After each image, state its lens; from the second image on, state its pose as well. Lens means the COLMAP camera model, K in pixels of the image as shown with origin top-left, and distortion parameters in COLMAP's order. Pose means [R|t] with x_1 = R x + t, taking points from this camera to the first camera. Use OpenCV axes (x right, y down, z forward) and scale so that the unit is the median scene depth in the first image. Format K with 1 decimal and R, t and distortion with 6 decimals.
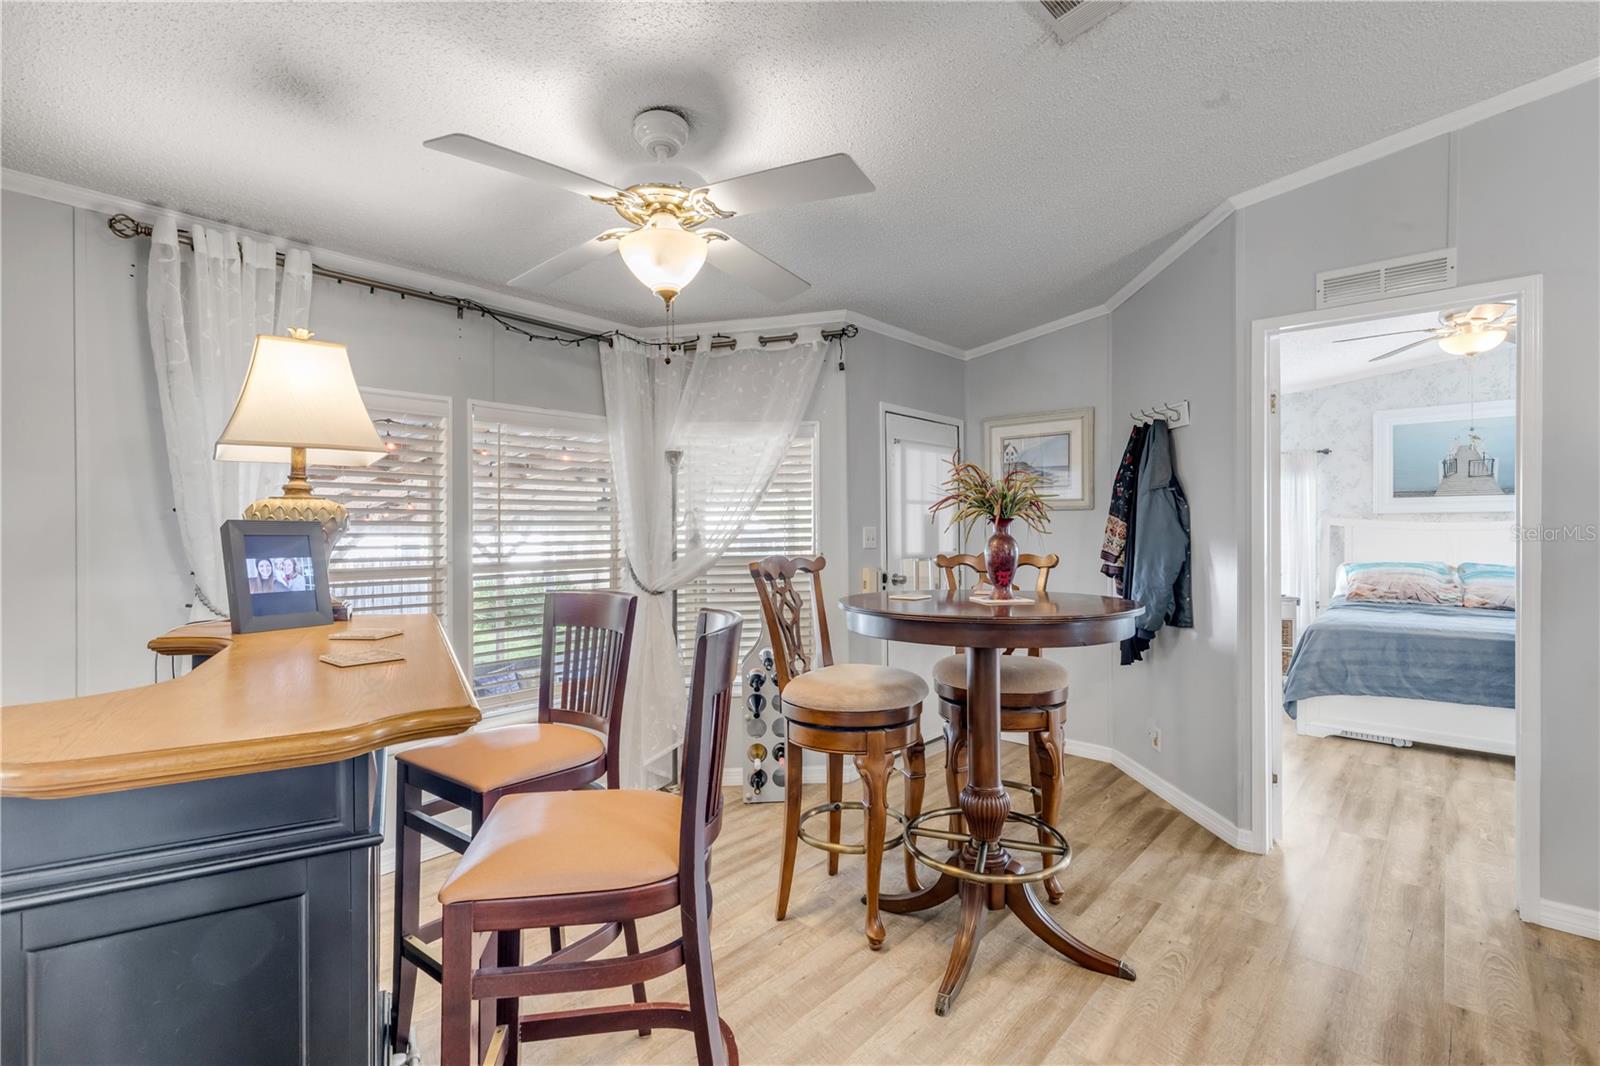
lens RADIAL K [[710.0, 0, 793.9], [0, 710.0, 532.3], [0, 0, 1]] dist [-0.001496, -0.000265]
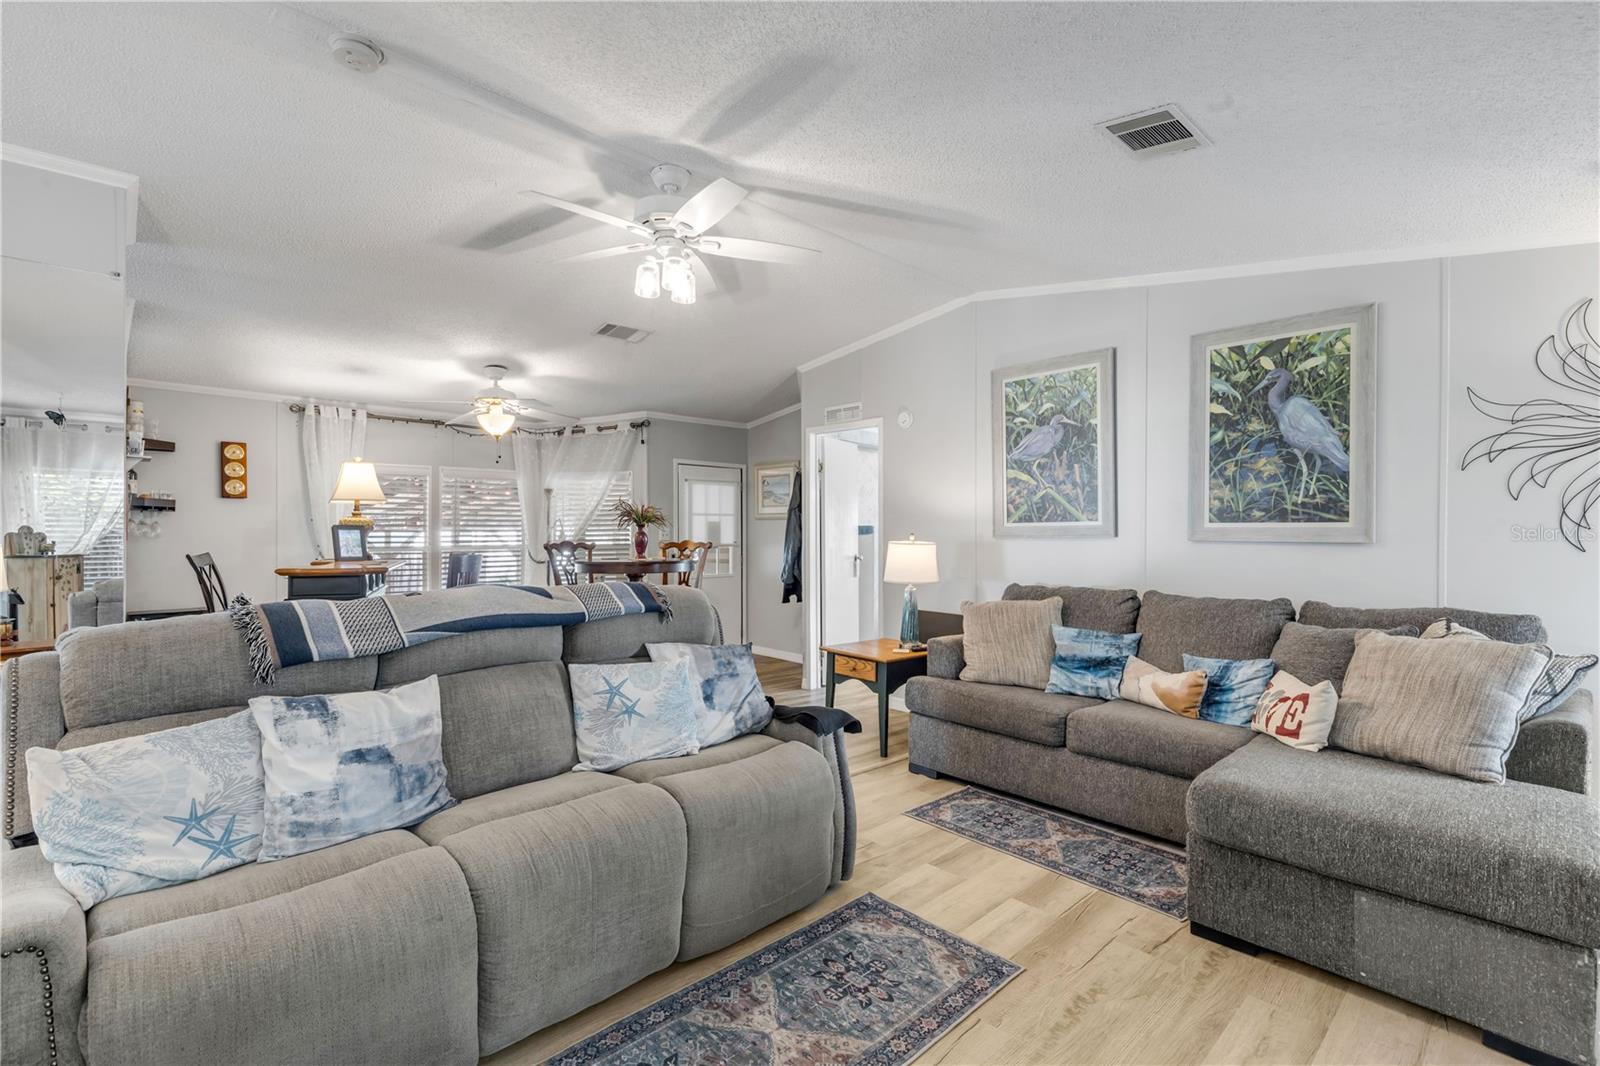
lens RADIAL K [[710.0, 0, 793.9], [0, 710.0, 532.3], [0, 0, 1]] dist [-0.001496, -0.000265]
pose [[0.996503, 0.005561, -0.083377, 0.891984], [-0.005899, 0.999975, -0.003809, 0.010289], [0.083354, 0.004287, 0.996511, -1.173082]]
